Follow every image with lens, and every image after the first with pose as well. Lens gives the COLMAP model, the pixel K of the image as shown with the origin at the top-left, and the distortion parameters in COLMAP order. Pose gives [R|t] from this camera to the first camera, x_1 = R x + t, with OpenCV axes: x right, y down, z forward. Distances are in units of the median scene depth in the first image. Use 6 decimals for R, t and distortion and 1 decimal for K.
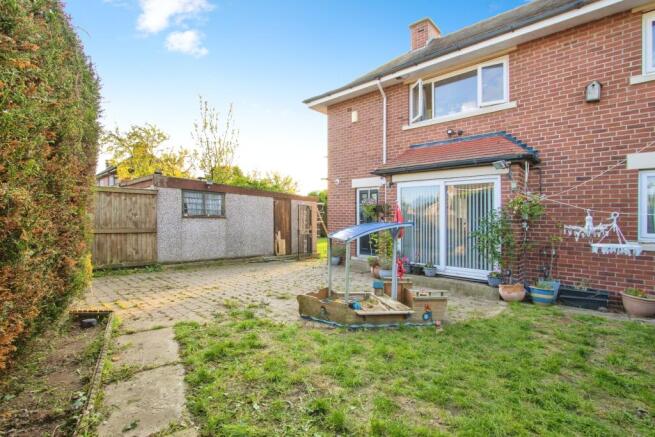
lens RADIAL K [[304.5, 0, 327.9], [0, 304.5, 232.7], [0, 0, 1]] dist [-0.025179, 0.000181]
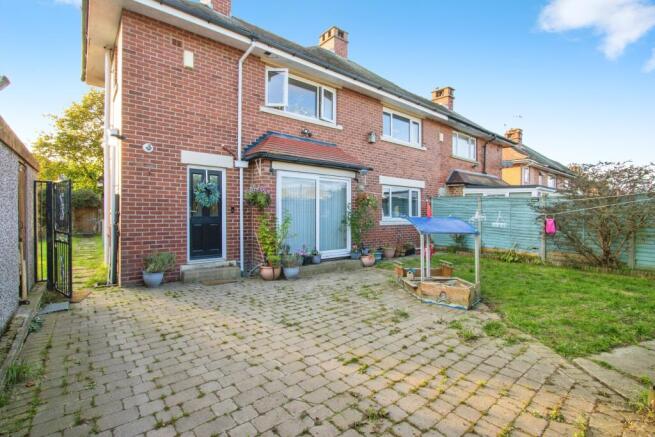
lens RADIAL K [[305.2, 0, 327.3], [0, 305.2, 204.8], [0, 0, 1]] dist [-0.001134, 0.000104]
pose [[0.120735, -0.004730, 0.992673, -0.702128], [0.027186, 0.999629, 0.001457, -0.061729], [-0.992312, 0.026811, 0.120819, 0.784987]]
